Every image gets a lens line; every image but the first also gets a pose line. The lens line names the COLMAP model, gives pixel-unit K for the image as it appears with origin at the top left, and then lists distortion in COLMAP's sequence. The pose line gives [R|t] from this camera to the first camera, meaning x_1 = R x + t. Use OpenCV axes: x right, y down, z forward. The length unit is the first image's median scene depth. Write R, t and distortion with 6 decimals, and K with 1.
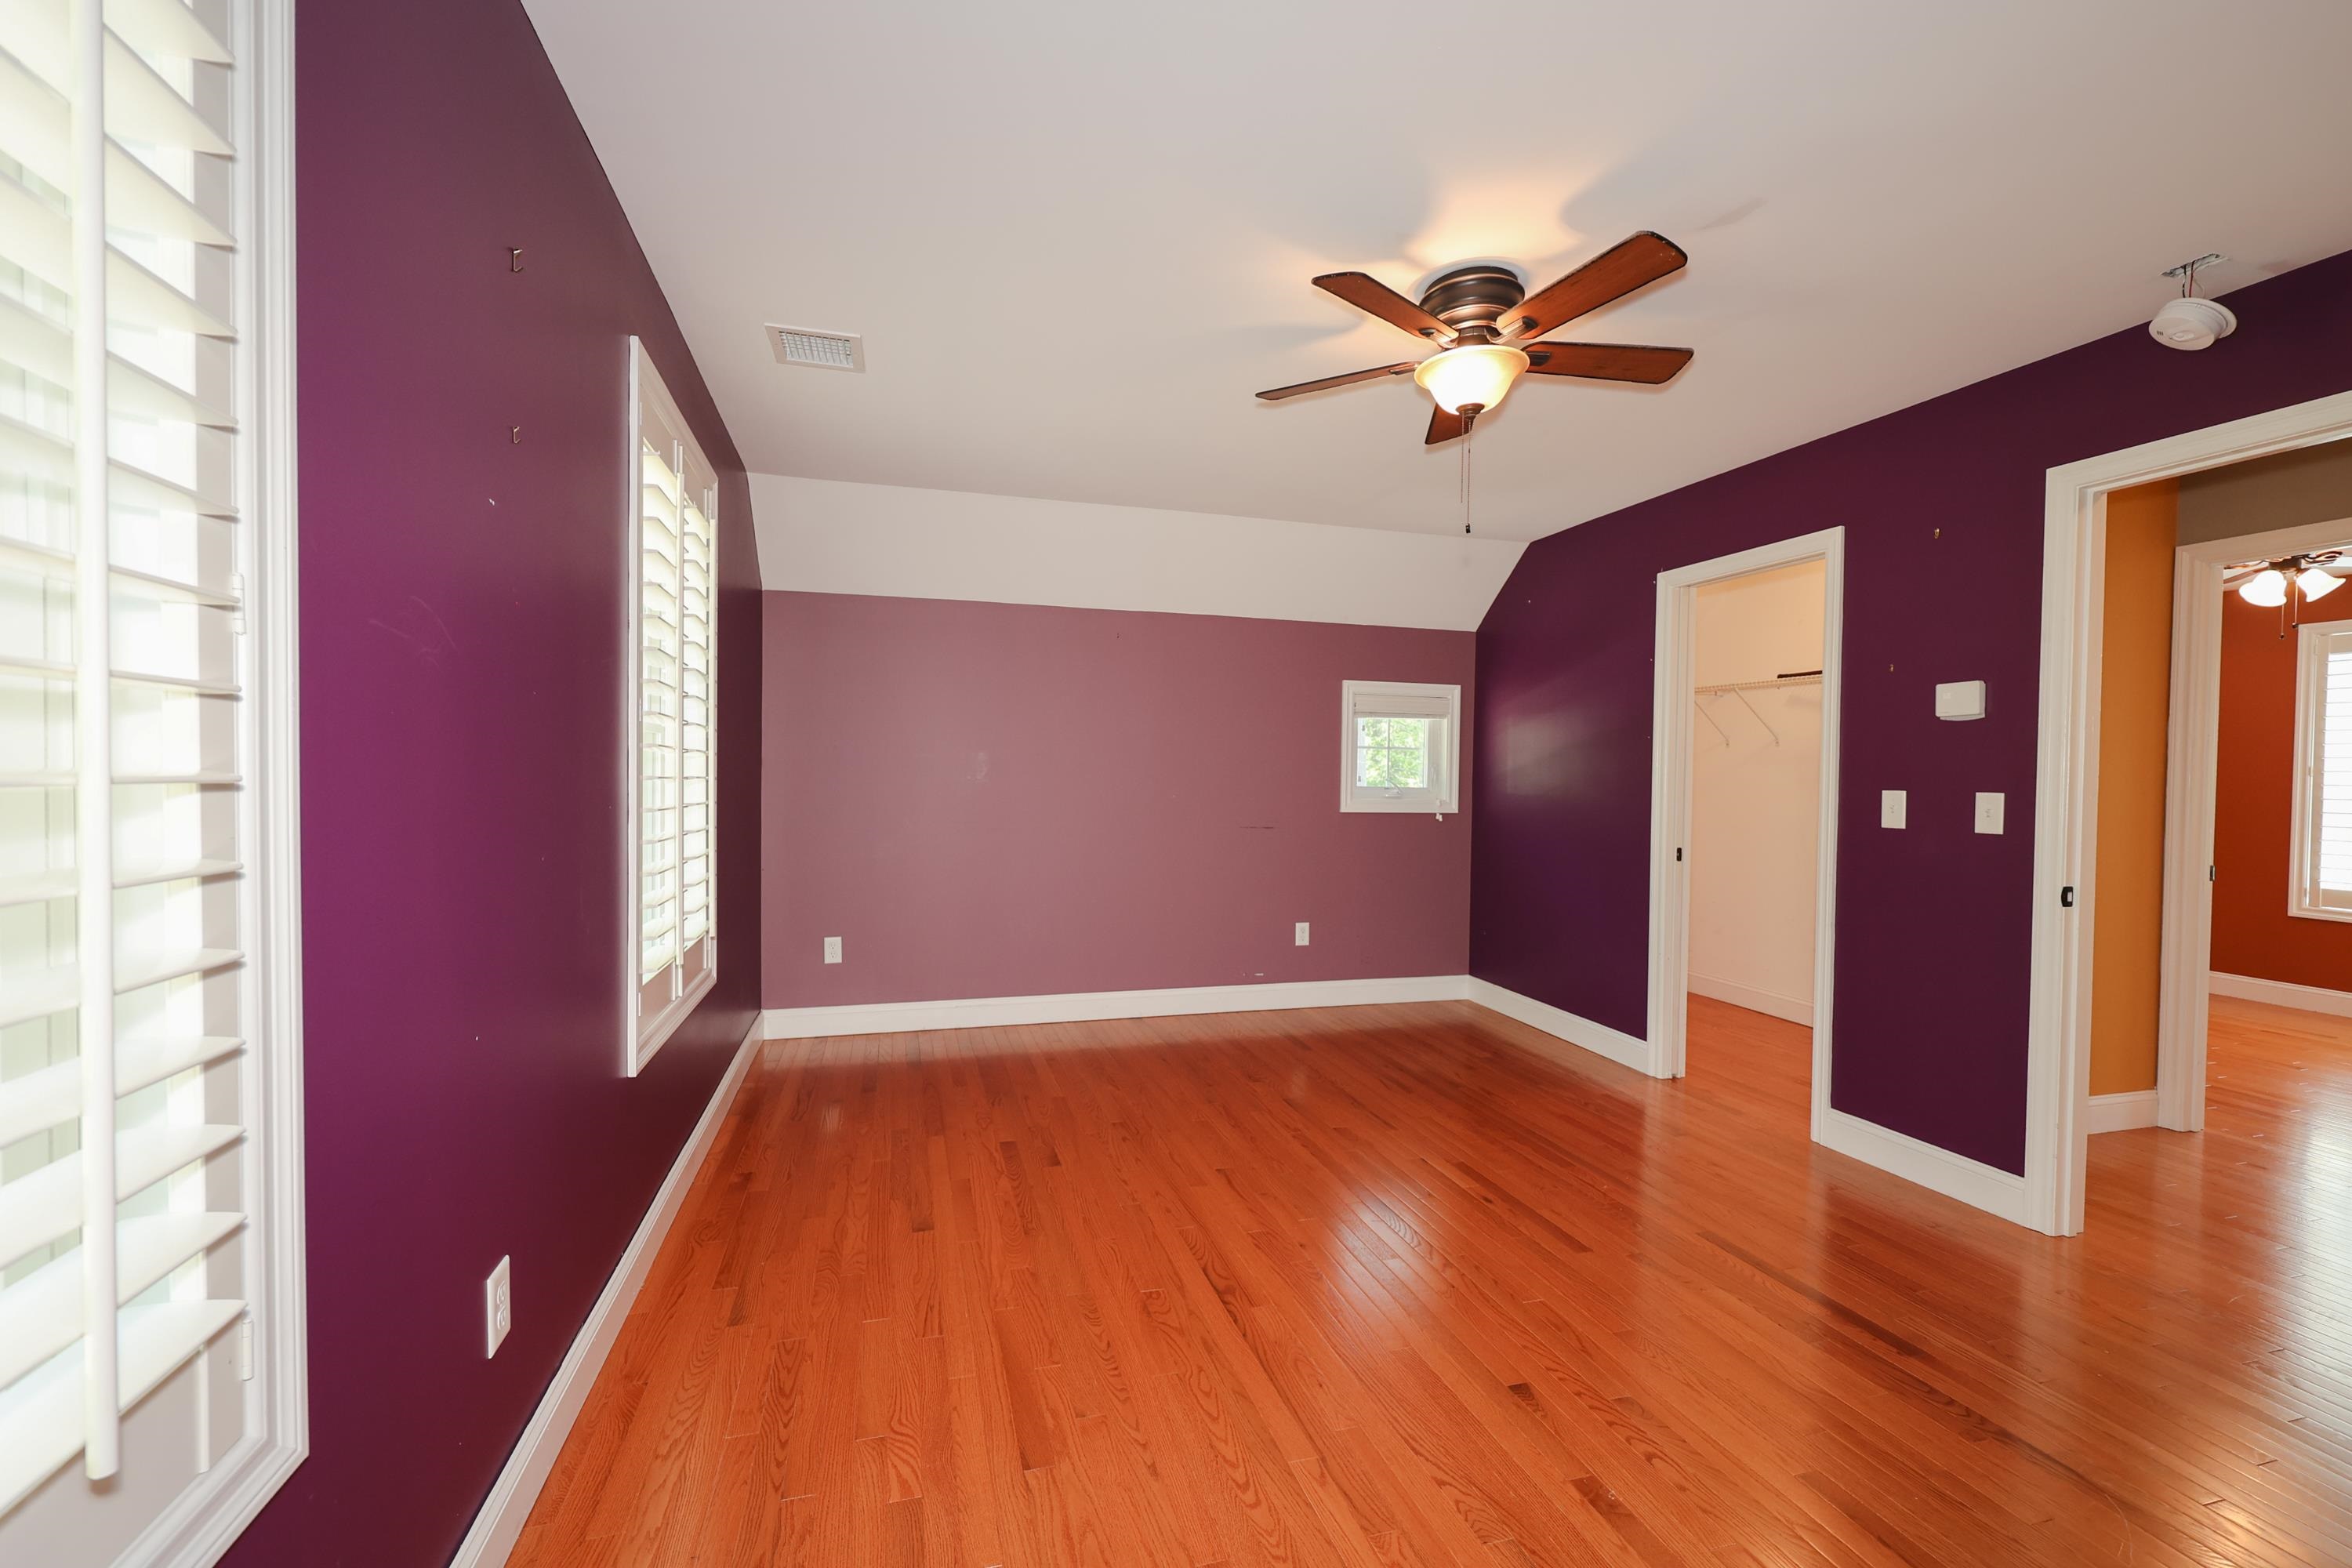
lens RADIAL K [[950.2, 0, 1164.3], [0, 950.2, 792.3], [0, 0, 1]] dist [0.003731, 0.000669]
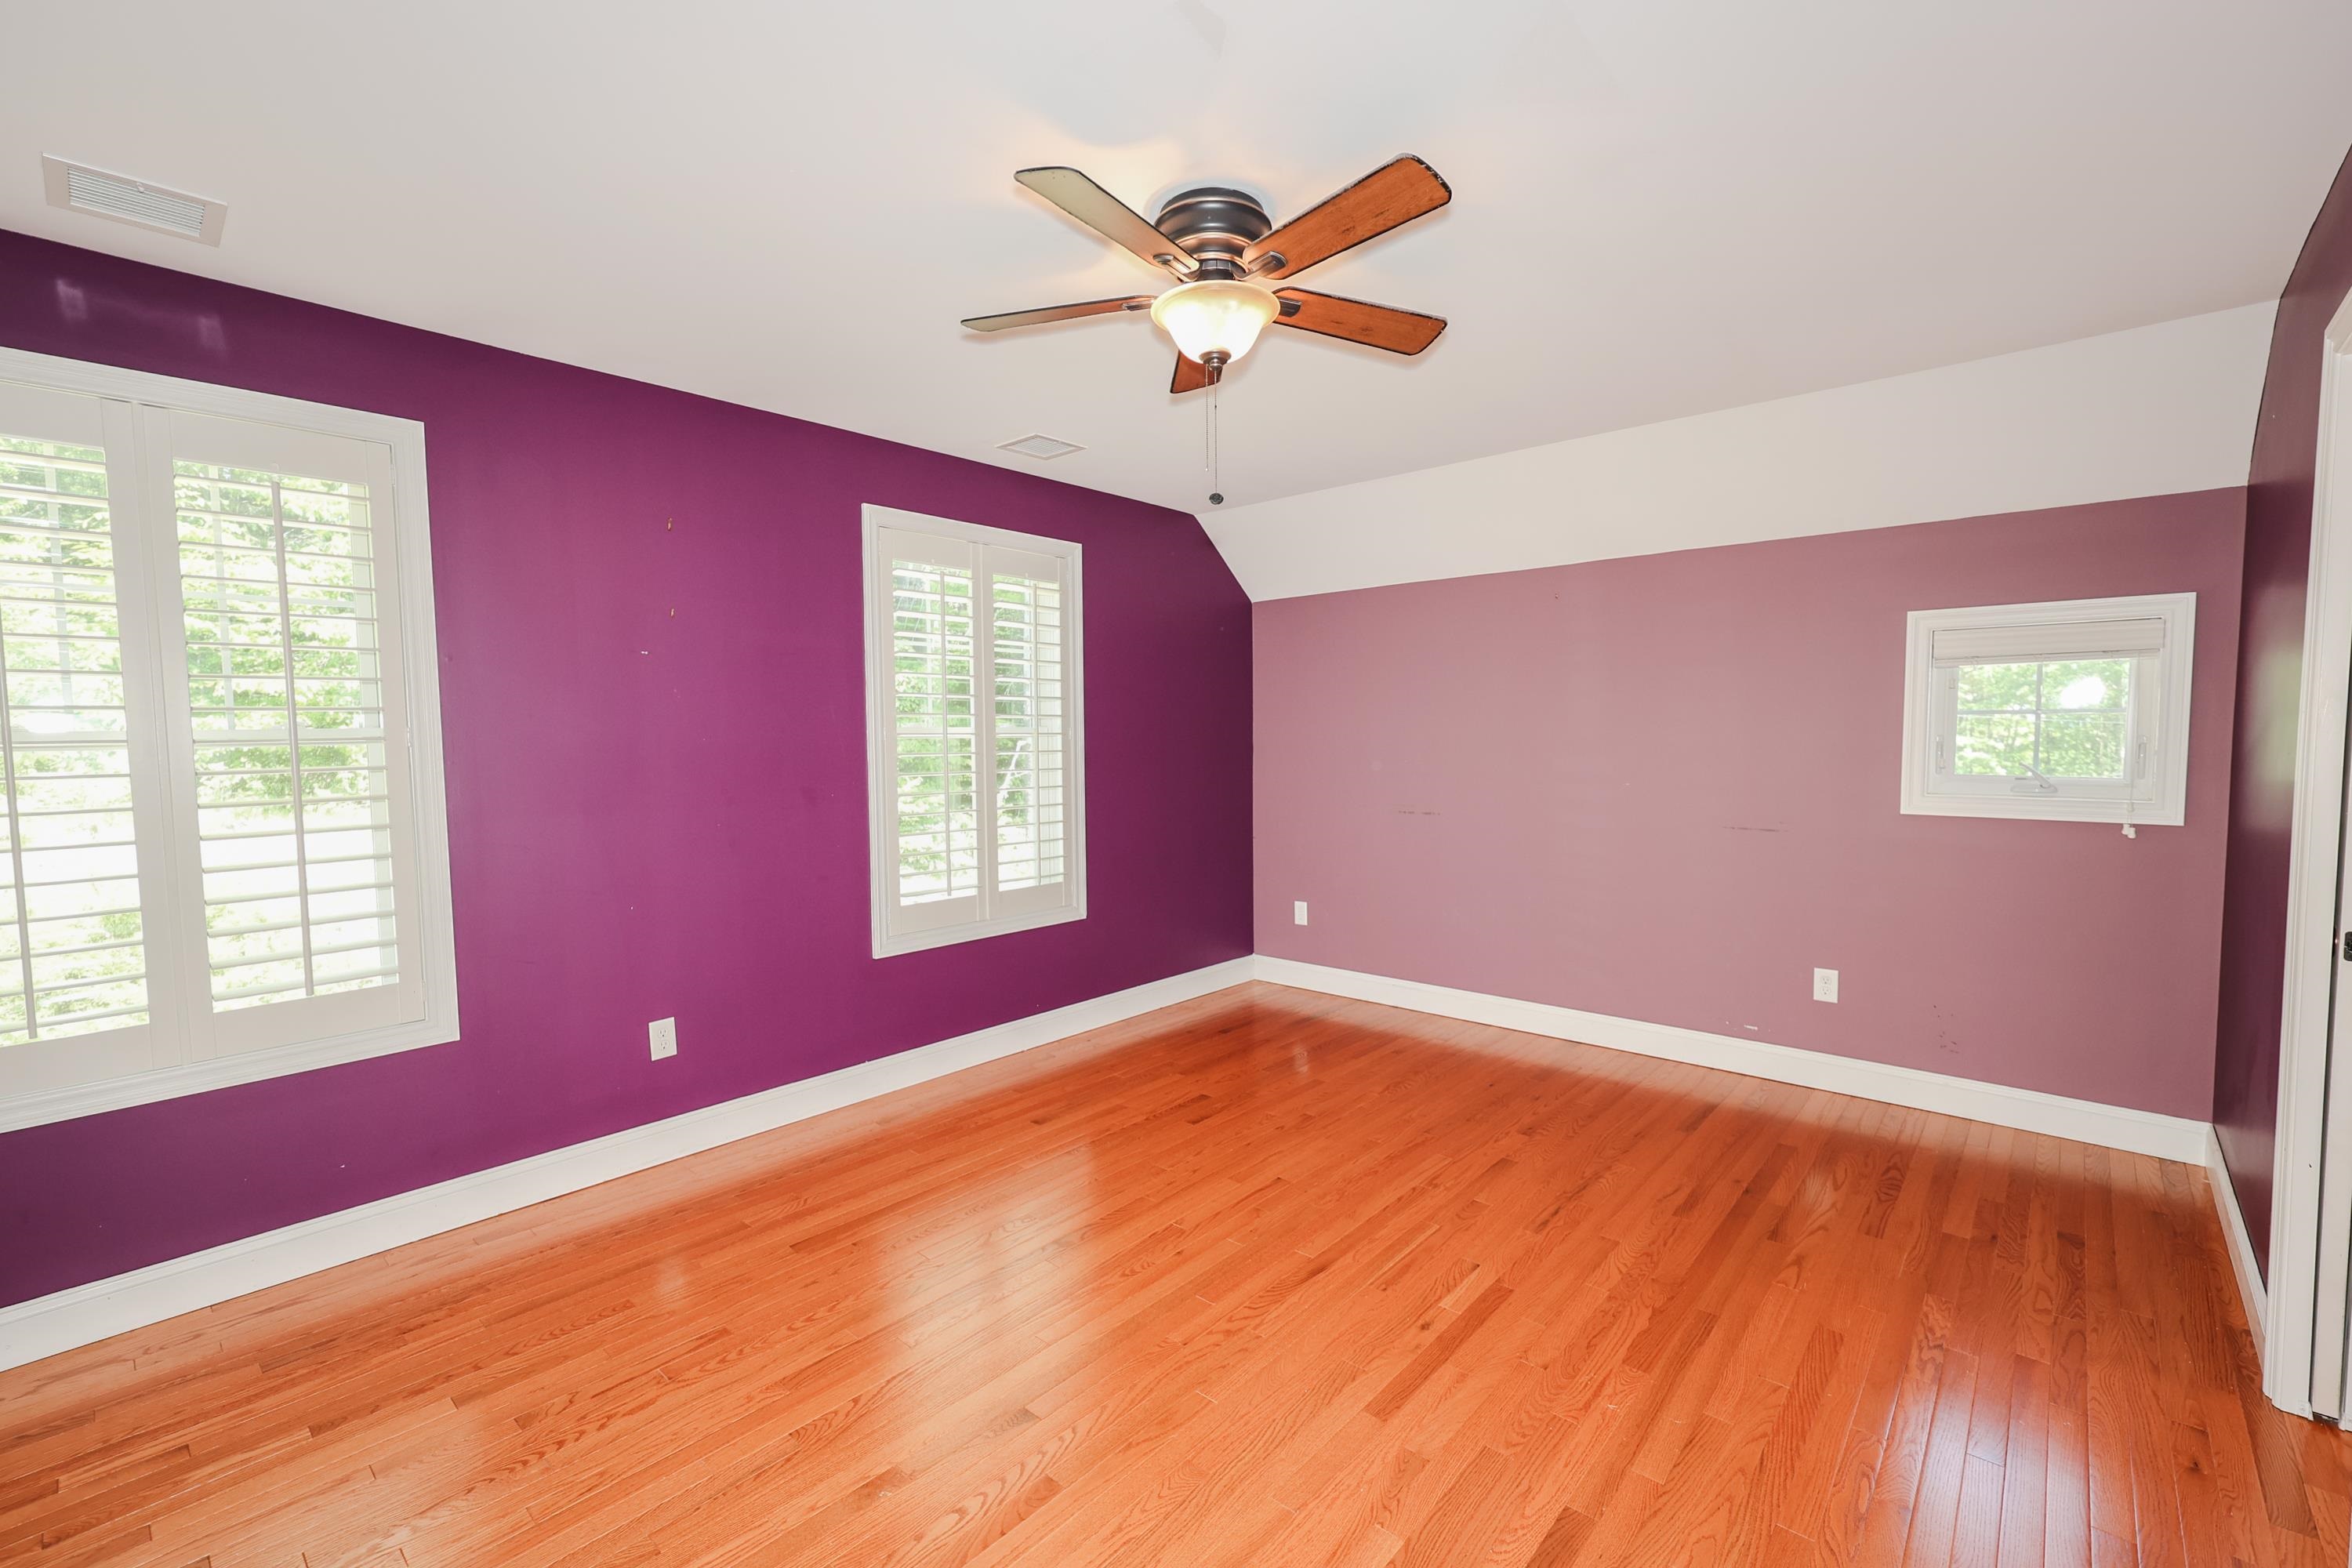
lens RADIAL K [[950.2, 0, 1171.1], [0, 950.2, 786.8], [0, 0, 1]] dist [0.003731, 0.000669]
pose [[0.571315, 0.026634, -0.820299, 0.620982], [-0.001349, 0.999502, 0.031512, -0.025616], [0.820730, -0.016897, 0.571067, 0.290253]]
